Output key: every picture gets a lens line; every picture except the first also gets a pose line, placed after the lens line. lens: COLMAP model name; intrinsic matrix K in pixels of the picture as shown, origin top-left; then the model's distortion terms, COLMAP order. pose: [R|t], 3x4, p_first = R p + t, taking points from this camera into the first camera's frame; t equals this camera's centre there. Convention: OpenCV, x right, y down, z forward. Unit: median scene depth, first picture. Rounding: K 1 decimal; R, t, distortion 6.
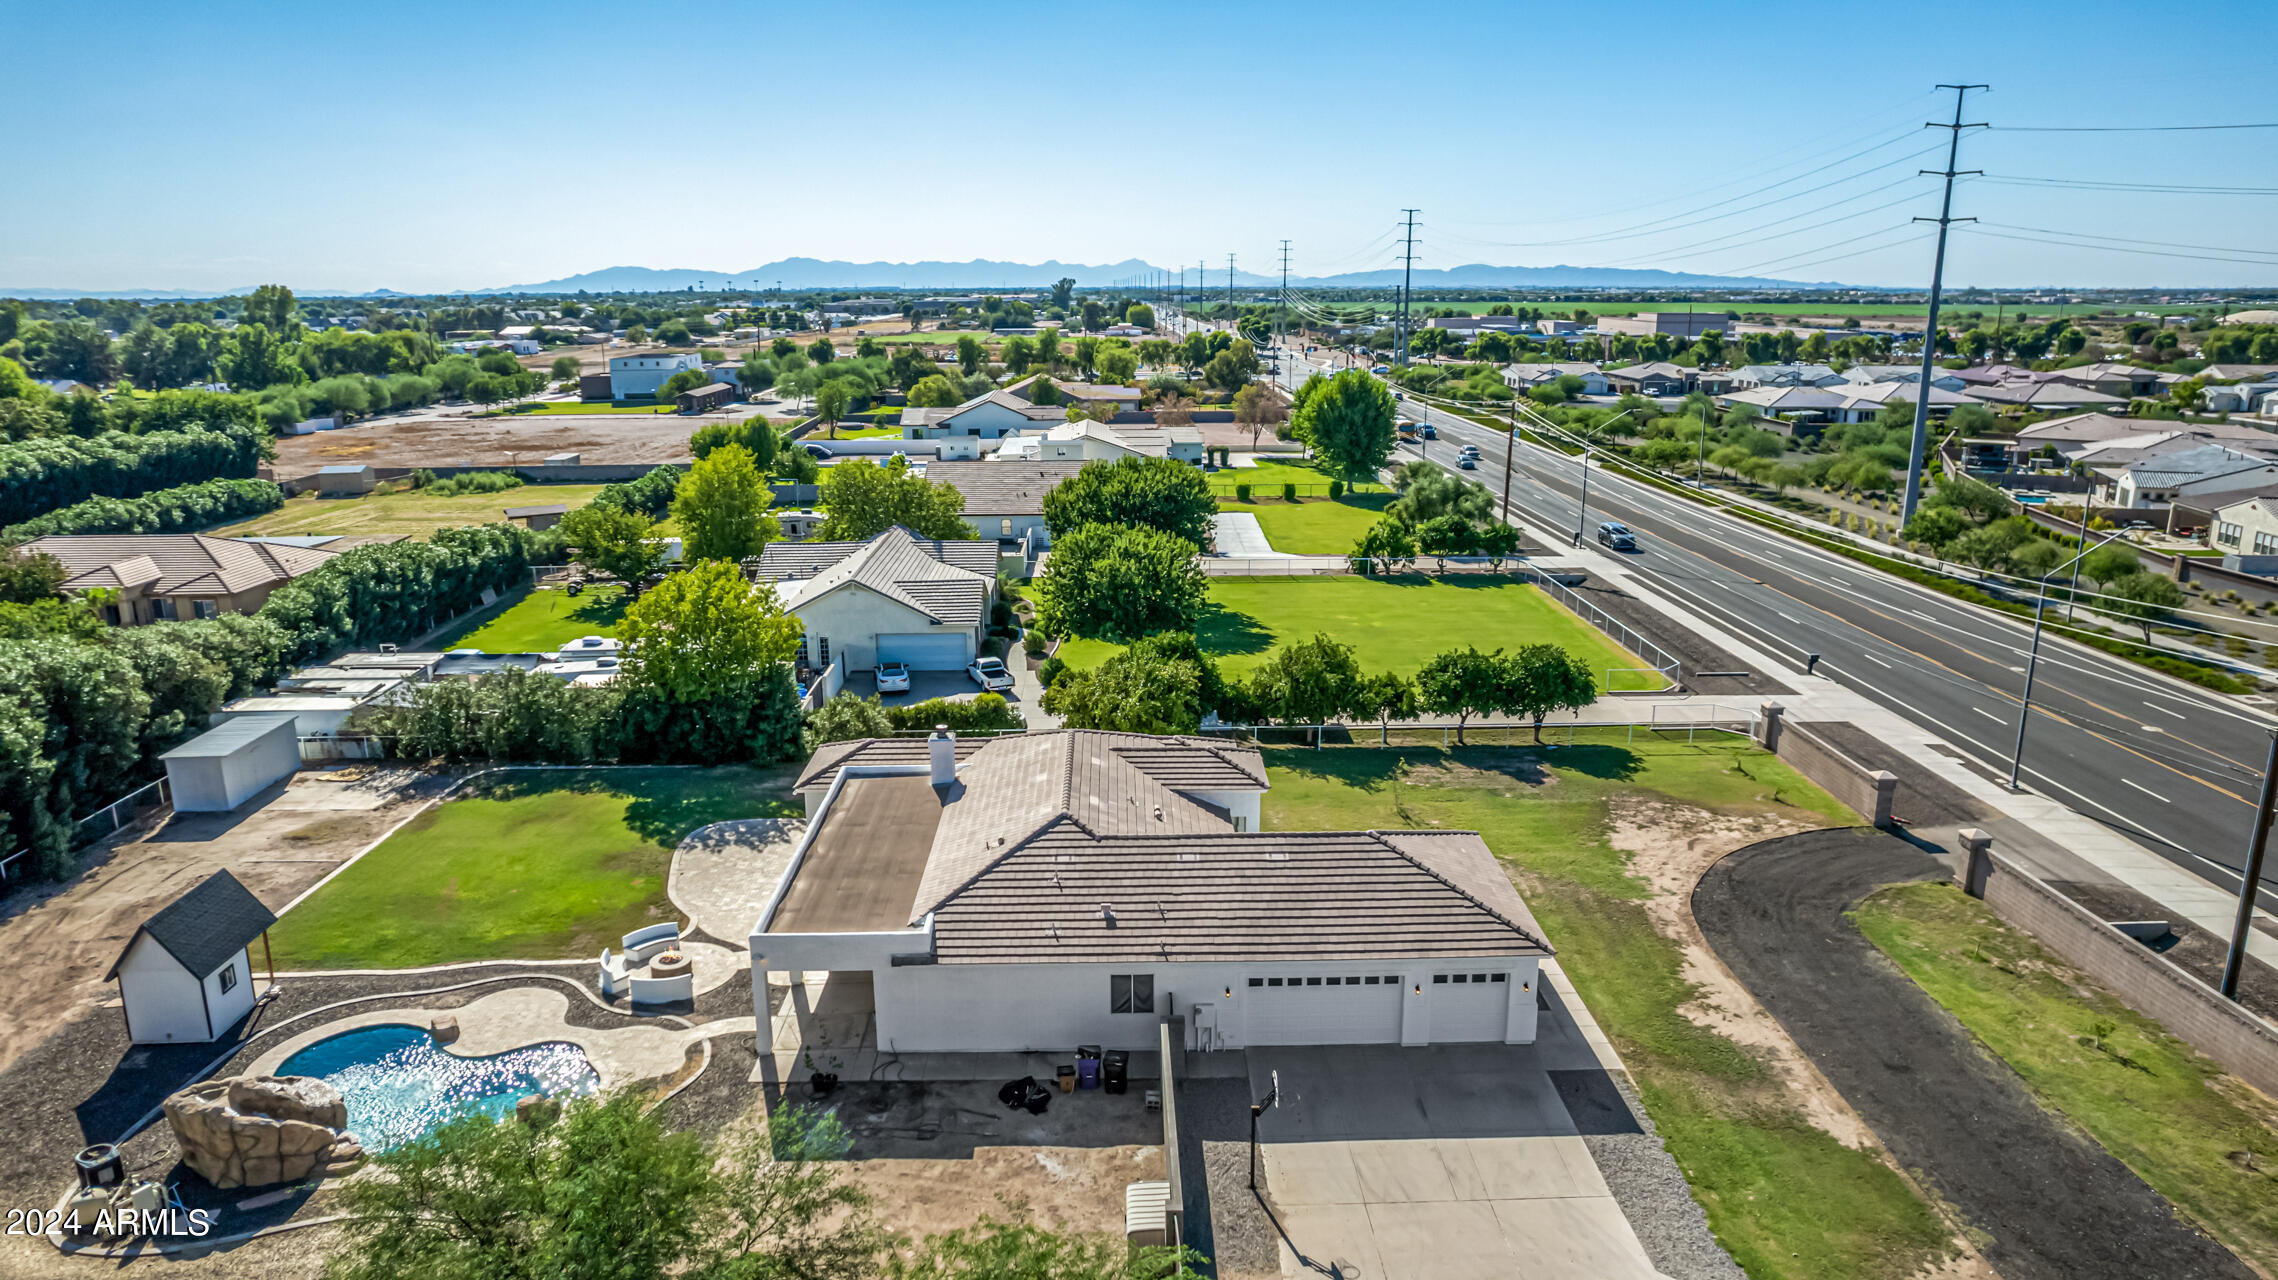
lens RADIAL K [[1458.1, 0, 1140.2], [0, 1458.1, 648.7], [0, 0, 1]] dist [-0.064653, 0.050707]
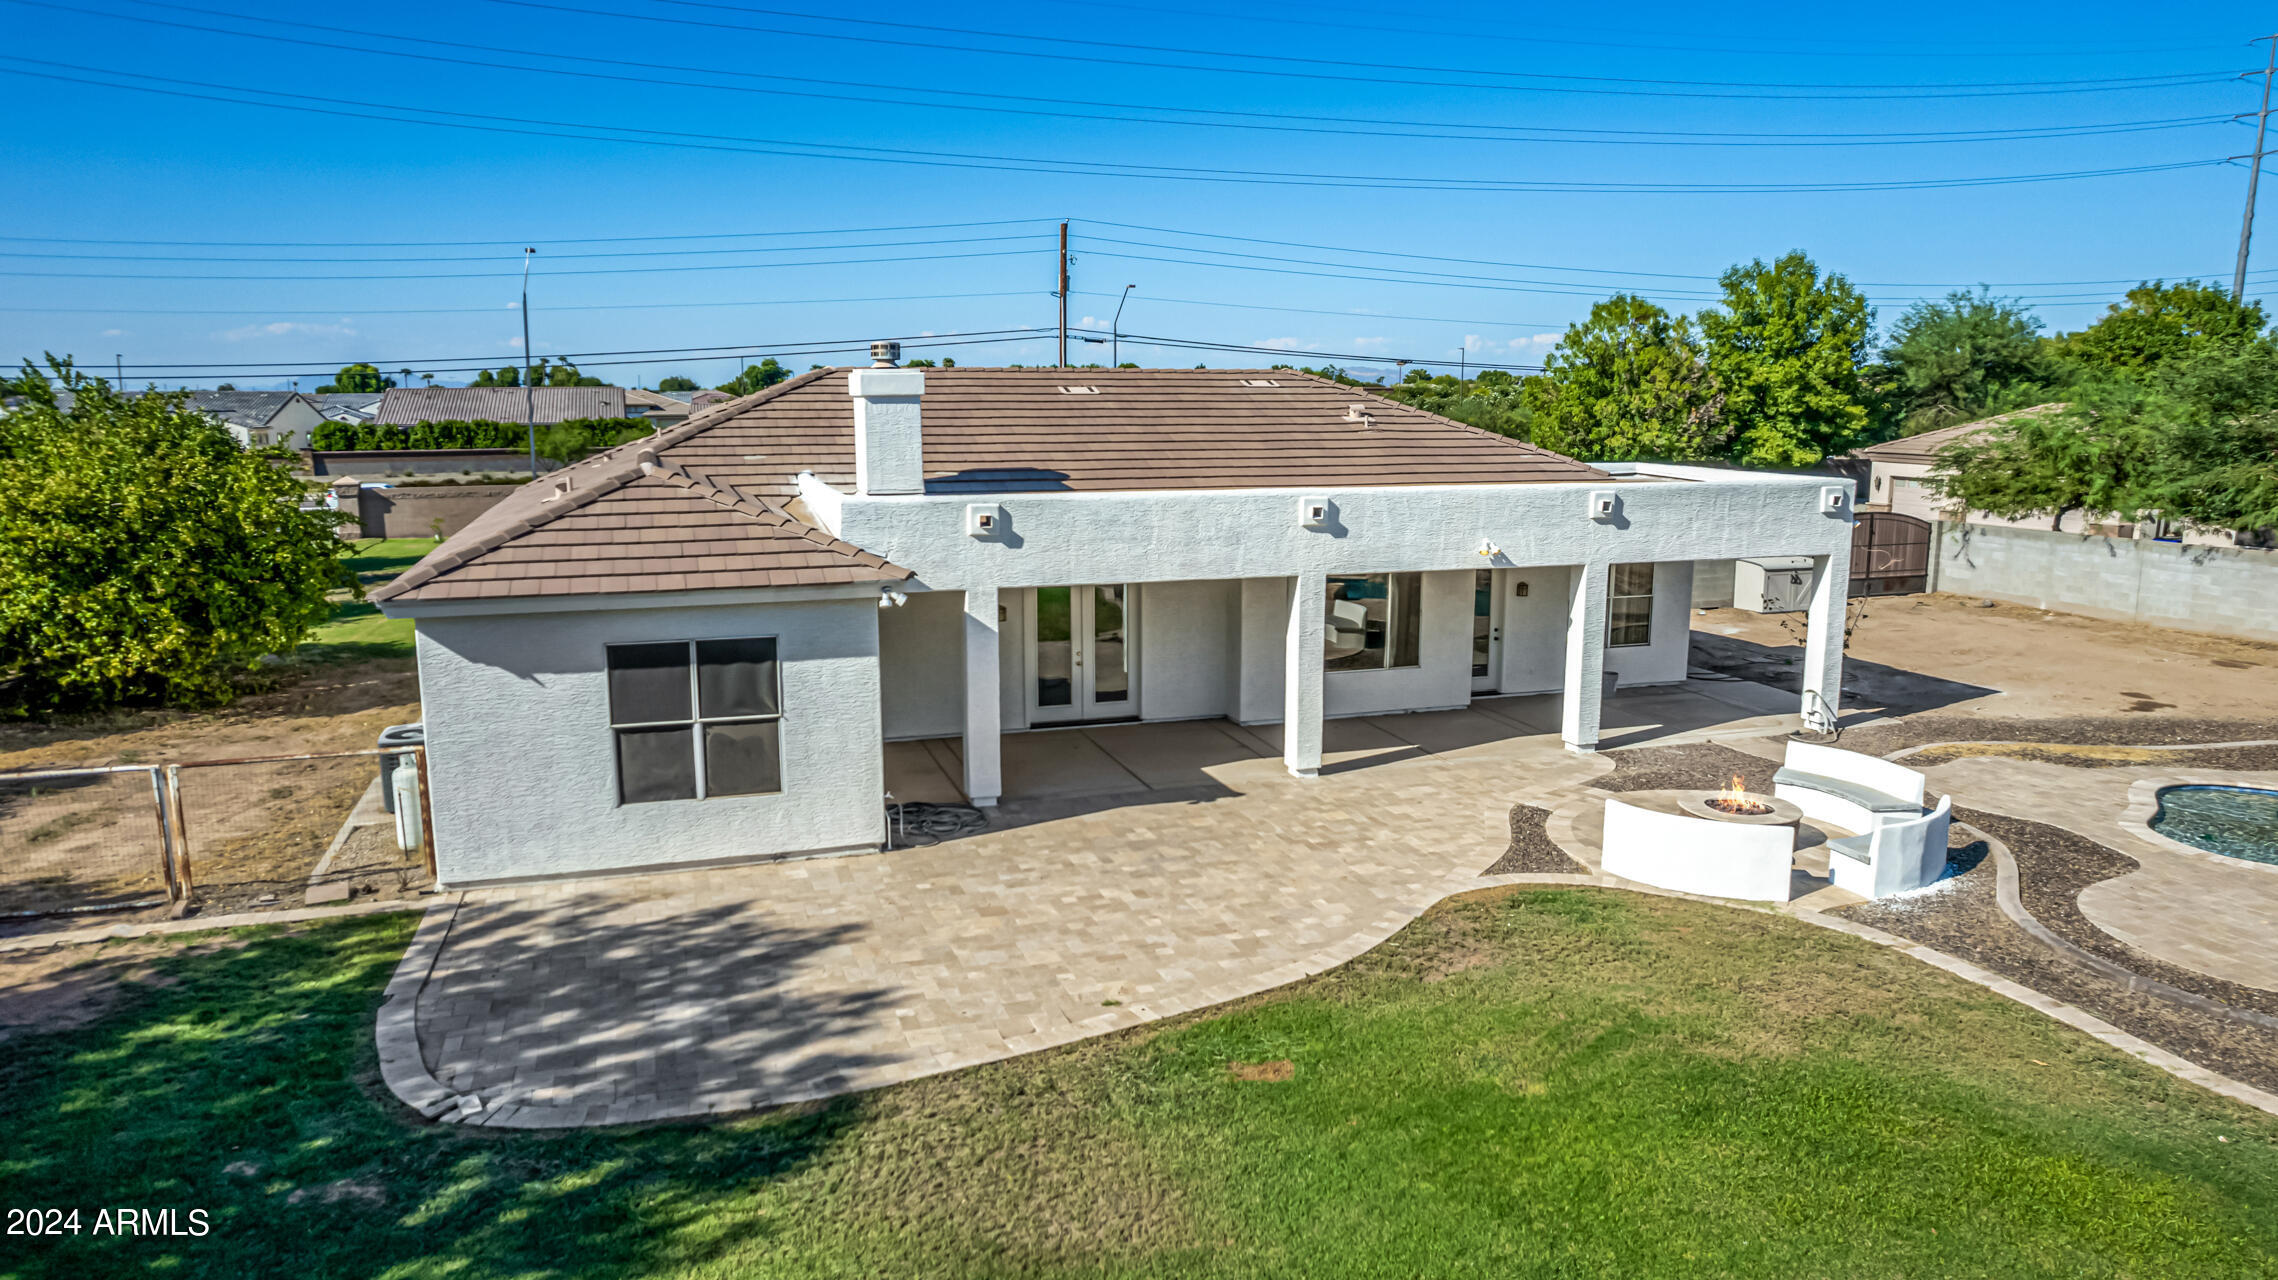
lens RADIAL K [[1458.1, 0, 1140.2], [0, 1458.1, 648.7], [0, 0, 1]] dist [-0.064653, 0.050707]
pose [[-0.300358, -0.159177, 0.940451, -0.589561], [0.236351, 0.942807, 0.235060, 0.062272], [-0.924080, 0.292879, -0.245558, 1.182208]]
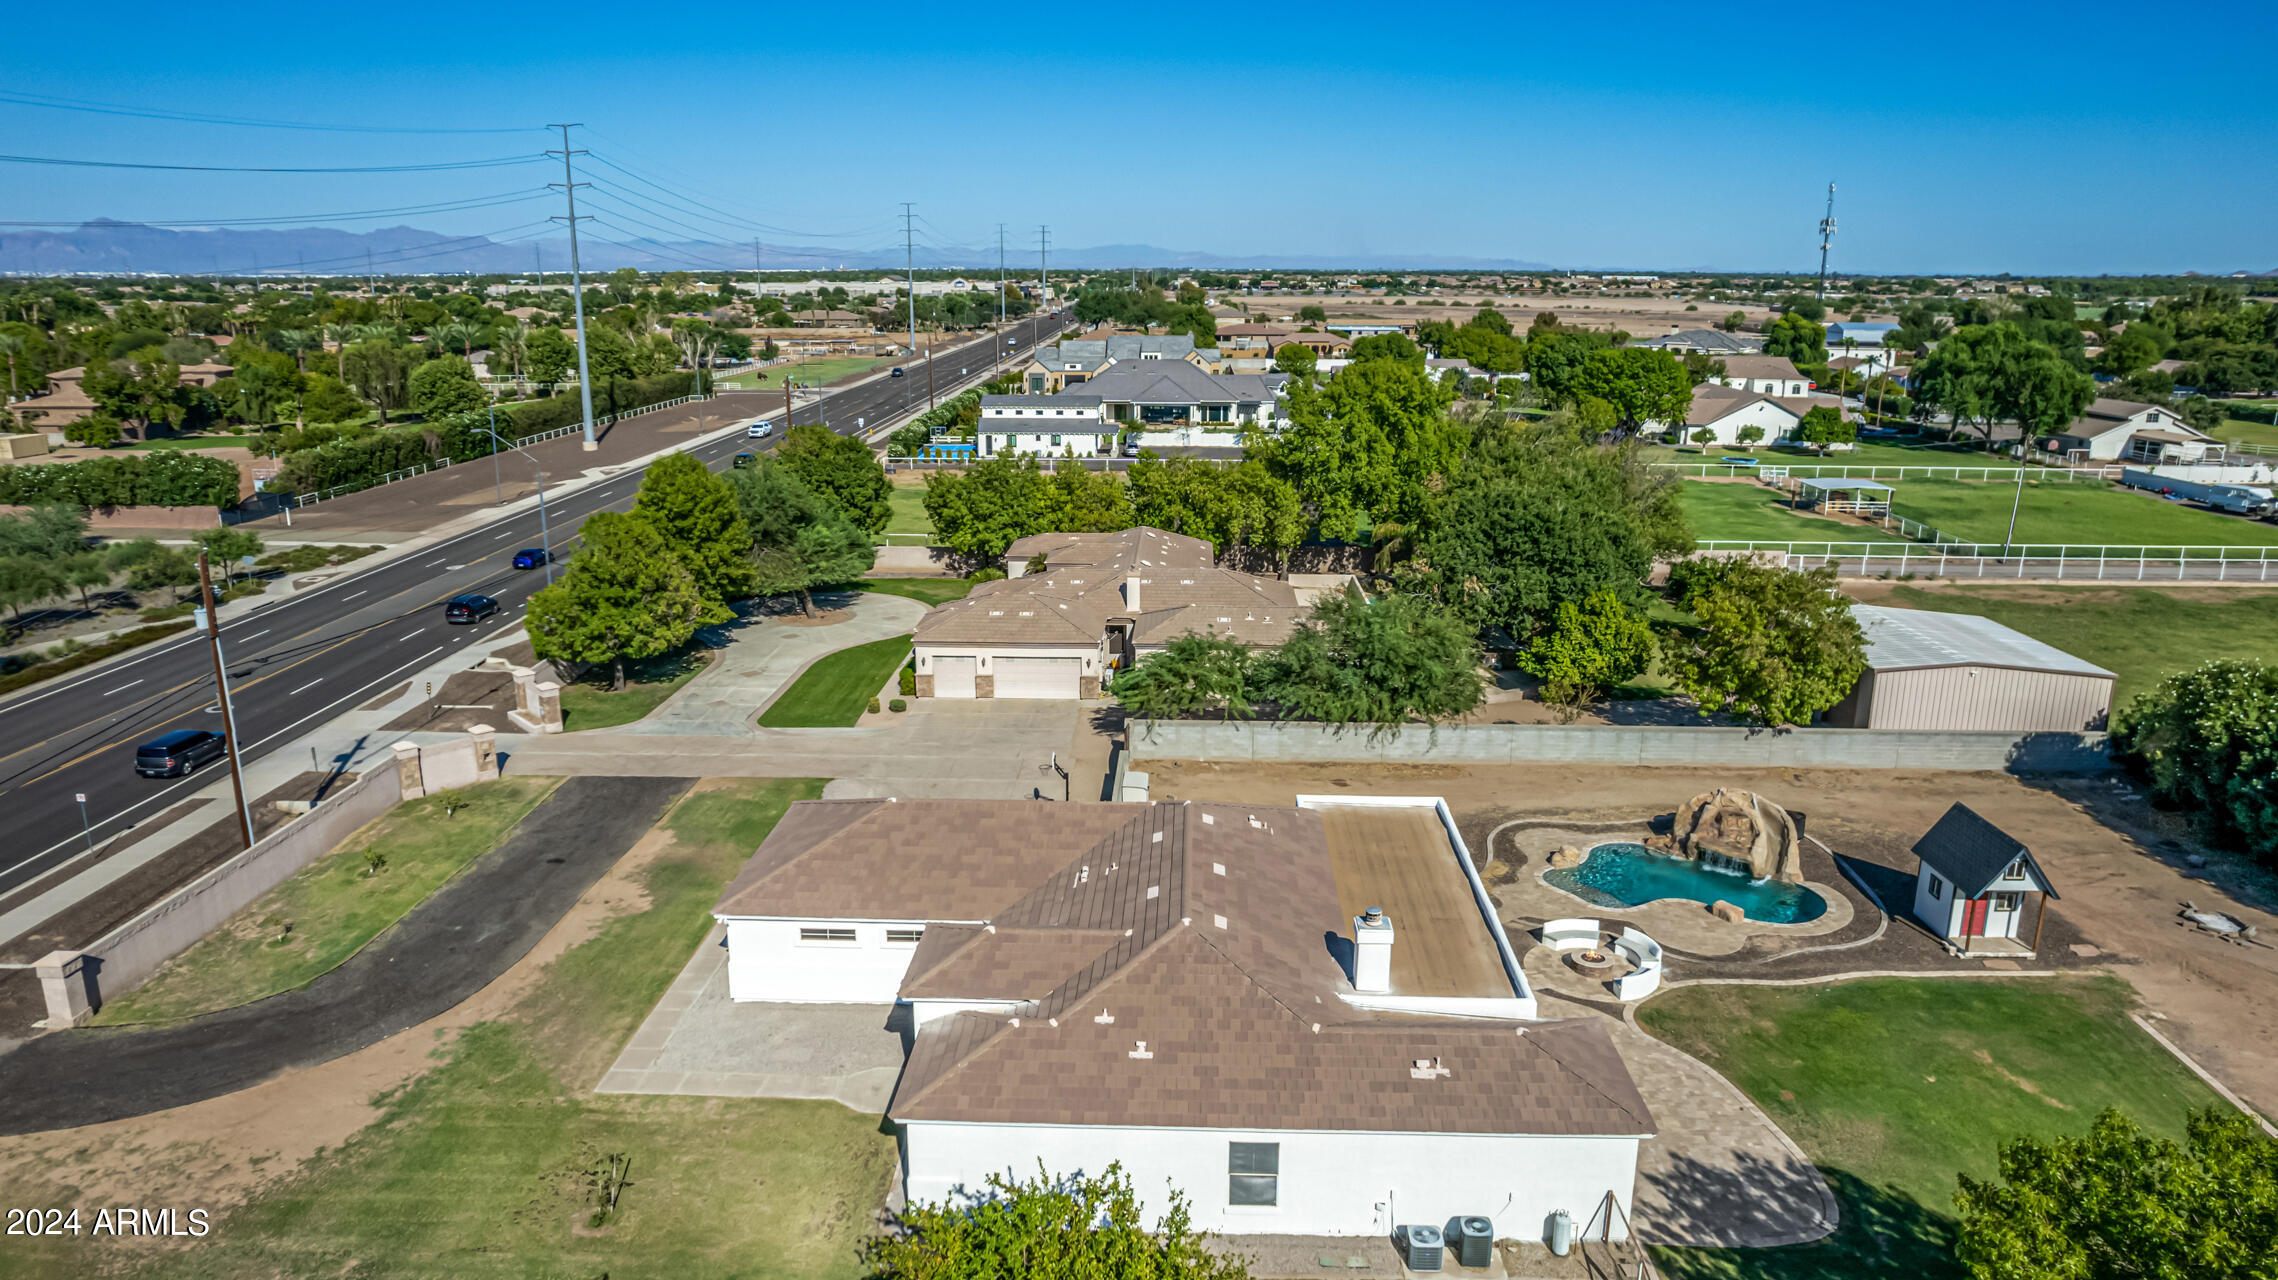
lens RADIAL K [[1466.8, 0, 1141.9], [0, 1466.8, 563.9], [0, 0, 1]] dist [-0.087206, 0.068125]
pose [[-0.997956, -0.008193, 0.063383, -0.078939], [0.020006, 0.901861, 0.431563, -0.445223], [-0.060699, 0.431949, -0.899853, 1.747953]]
